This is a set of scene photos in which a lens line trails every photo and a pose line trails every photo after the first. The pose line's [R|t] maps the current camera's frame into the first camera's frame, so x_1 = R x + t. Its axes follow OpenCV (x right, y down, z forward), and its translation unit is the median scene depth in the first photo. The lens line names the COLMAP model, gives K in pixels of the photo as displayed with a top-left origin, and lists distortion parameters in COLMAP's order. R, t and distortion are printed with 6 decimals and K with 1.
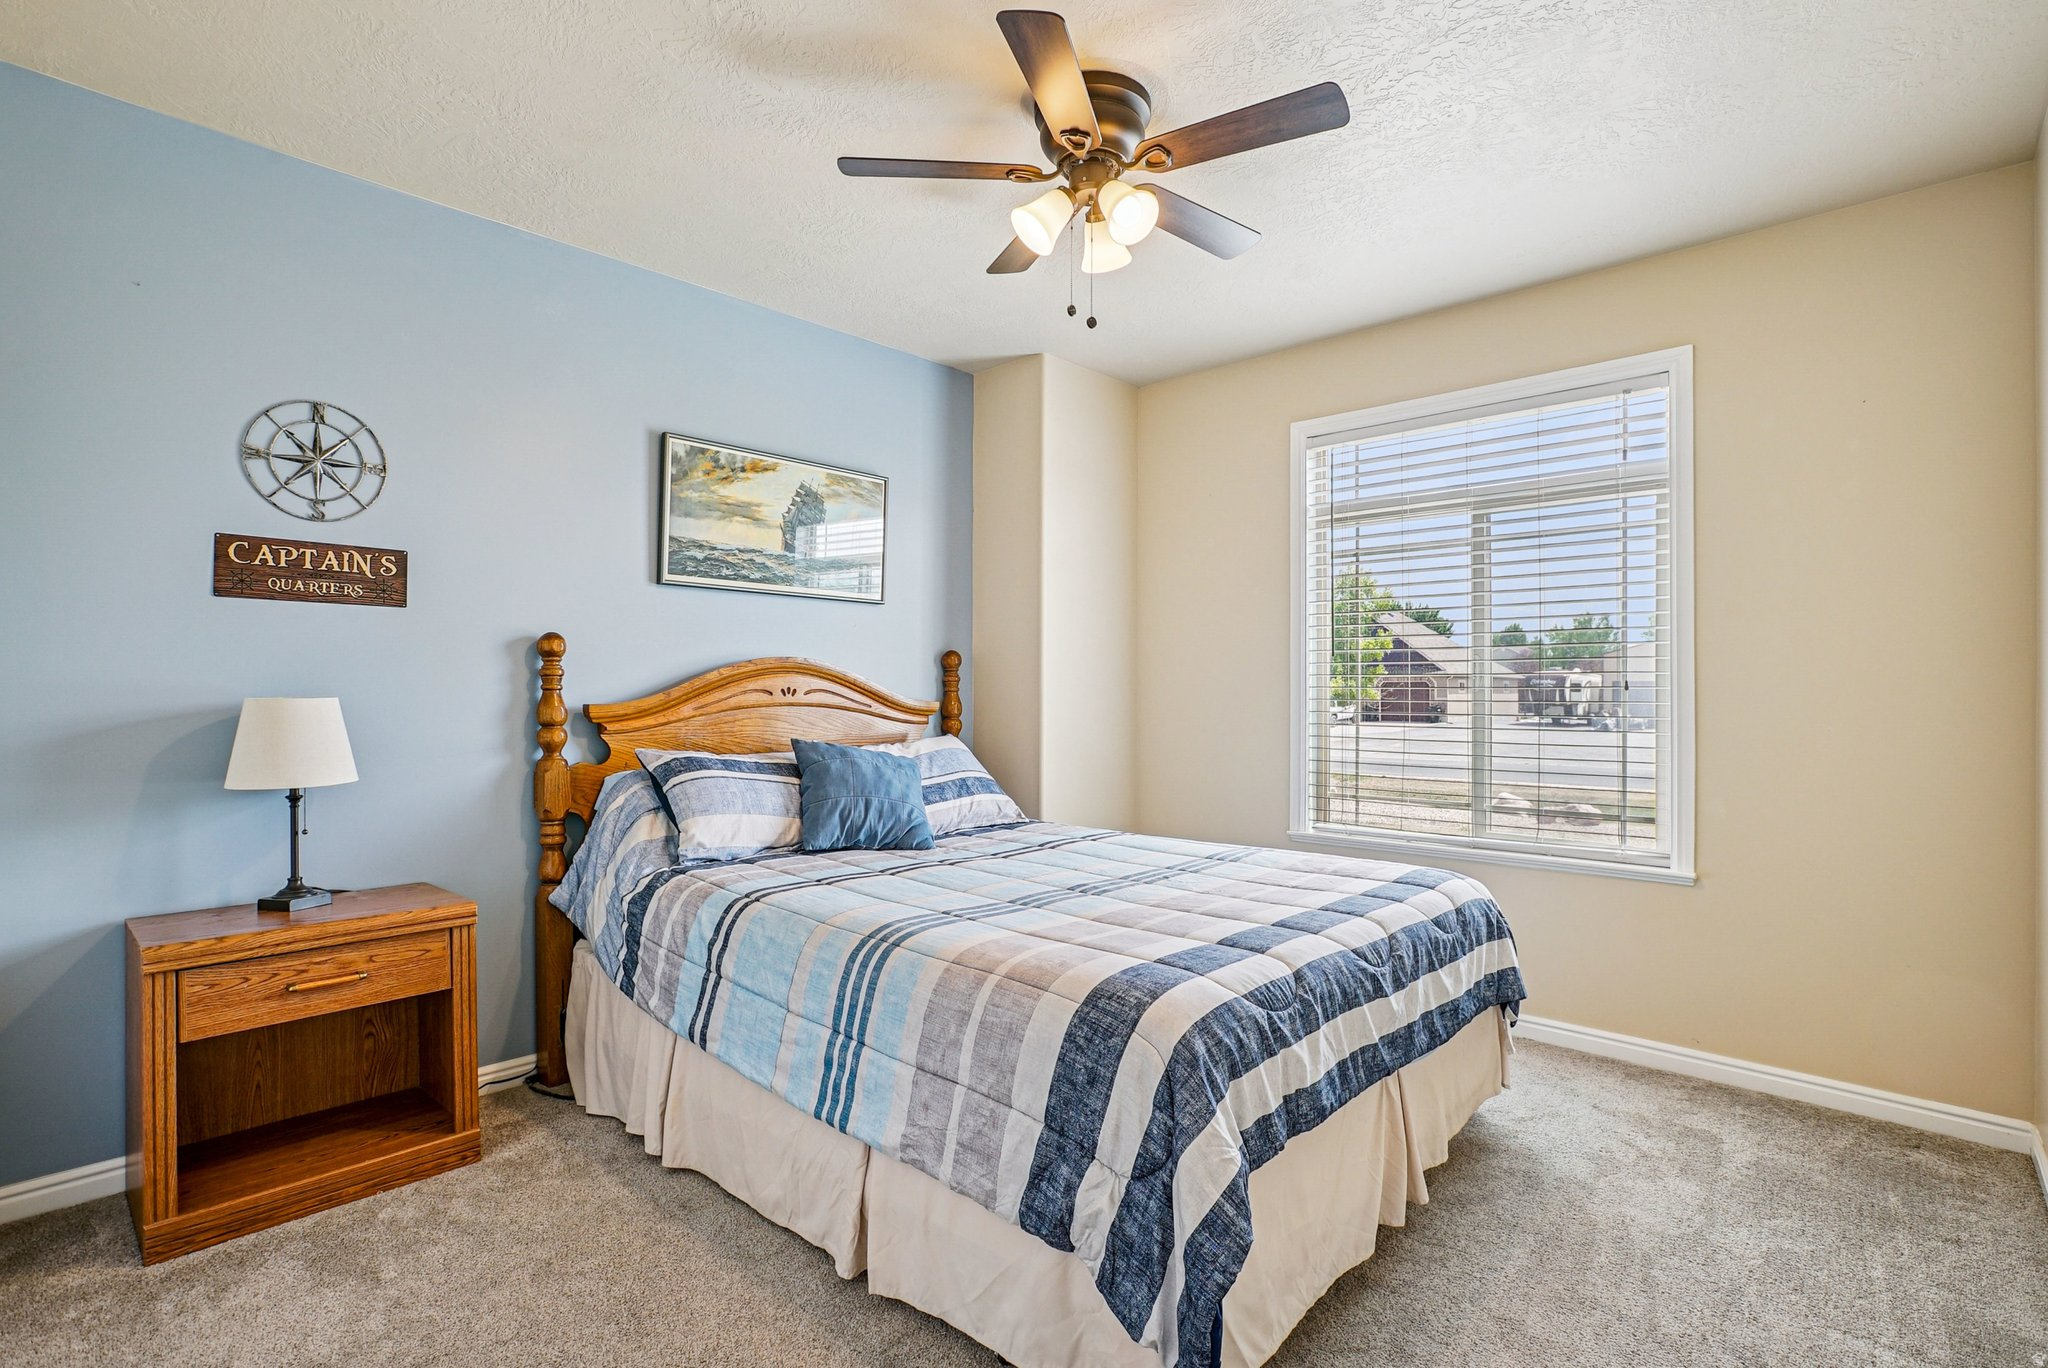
lens RADIAL K [[997.6, 0, 1012.2], [0, 997.6, 691.4], [0, 0, 1]] dist [-0.016024, 0.009228]
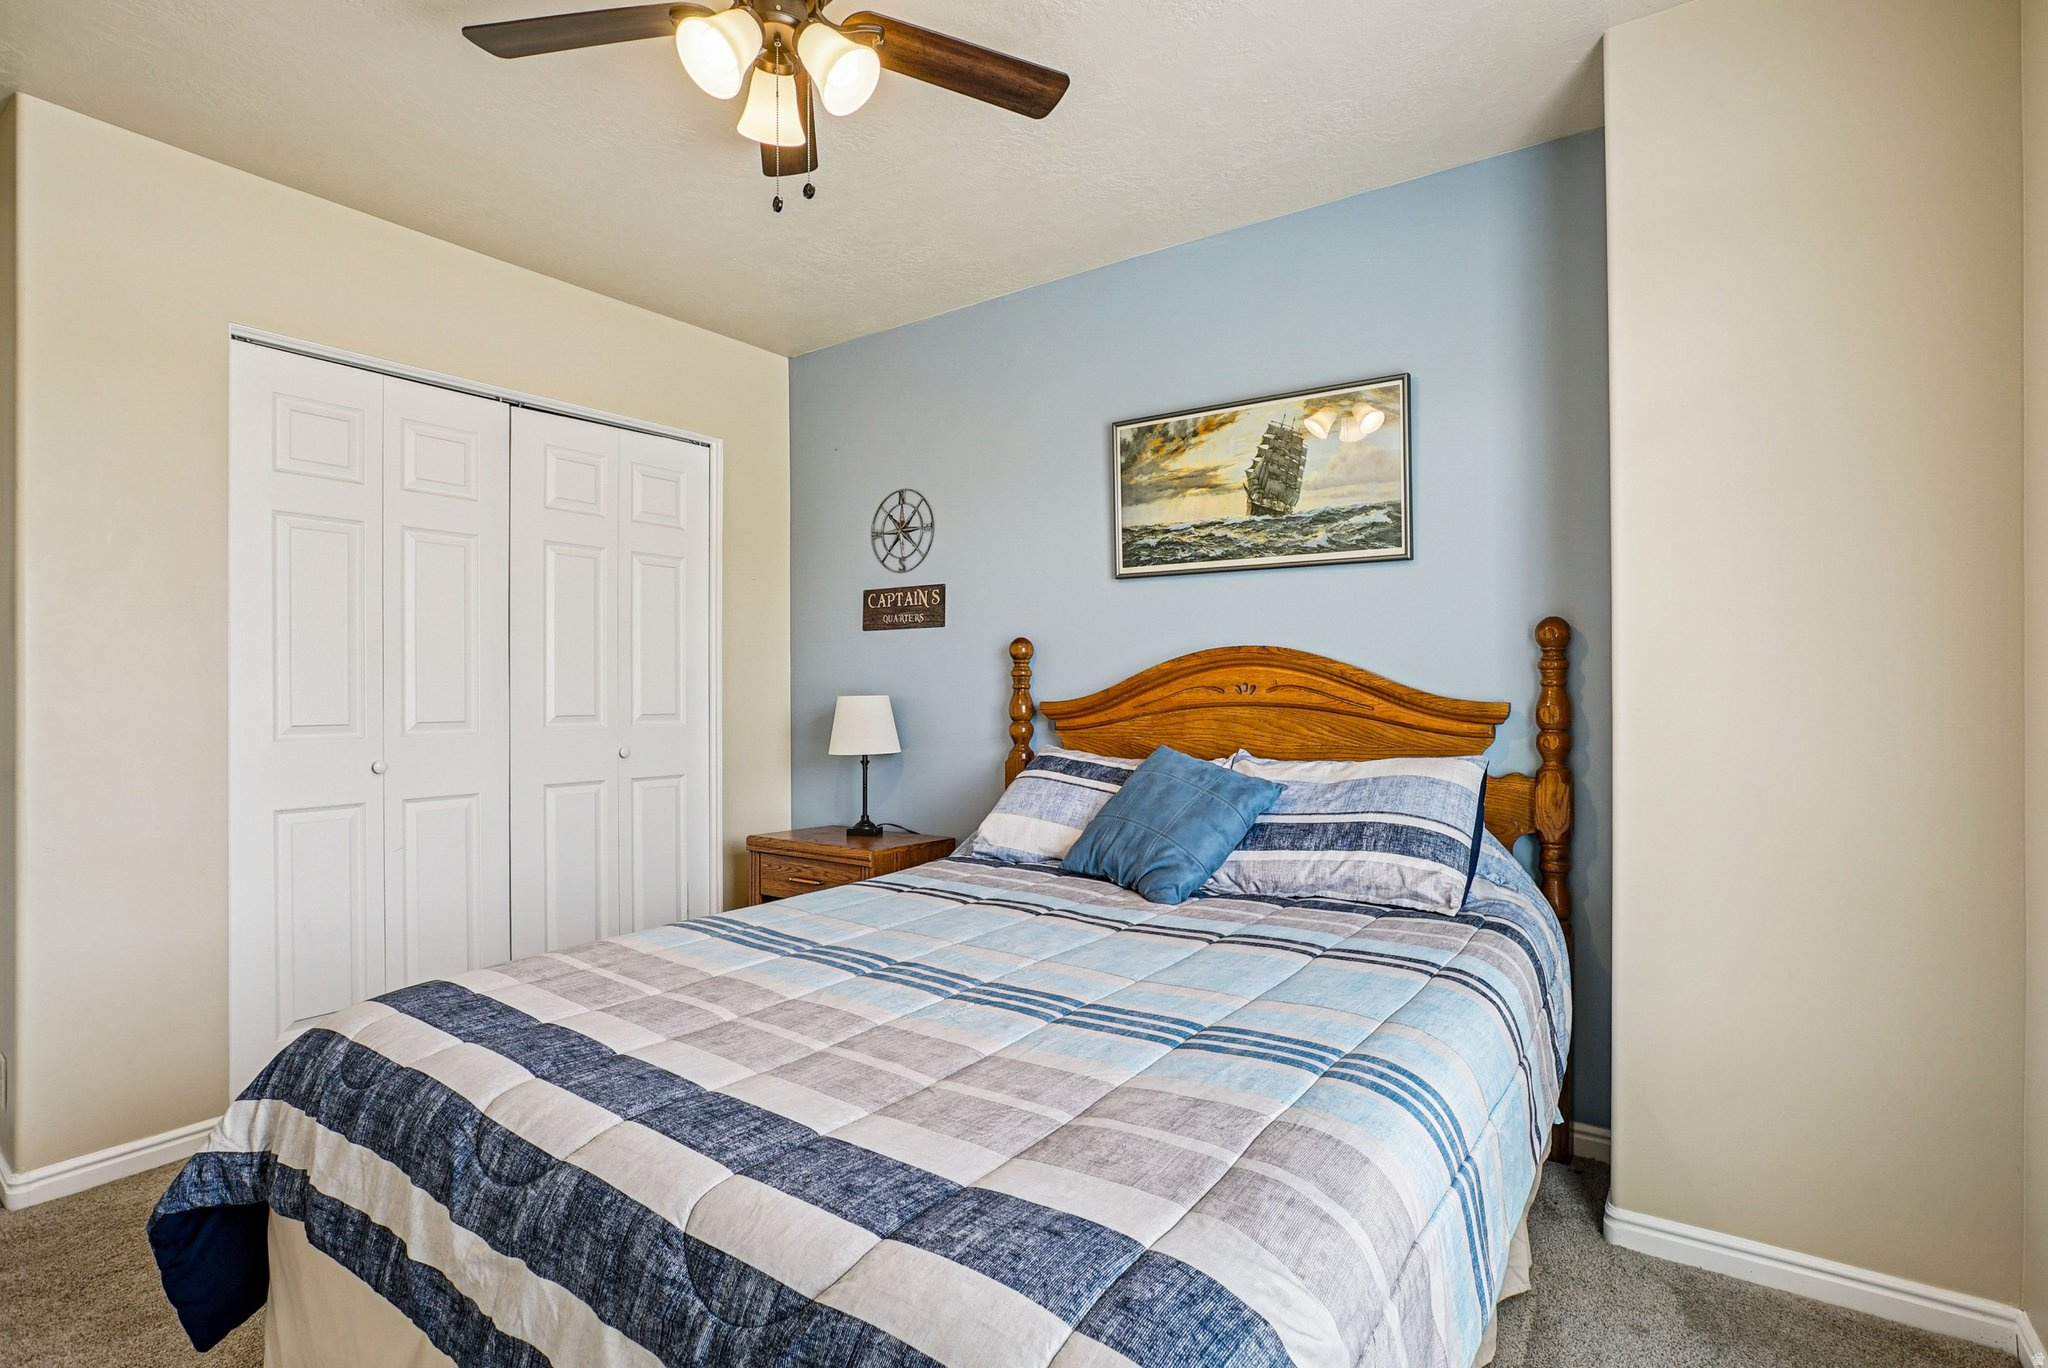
lens RADIAL K [[1017.4, 0, 1011.5], [0, 1017.4, 688.5], [0, 0, 1]] dist [-0.025648, 0.001296]
pose [[0.132859, -0.002863, -0.991131, 0.692024], [0.007897, 0.999967, -0.001830, 0.000709], [0.991104, -0.007583, 0.132877, 0.848365]]
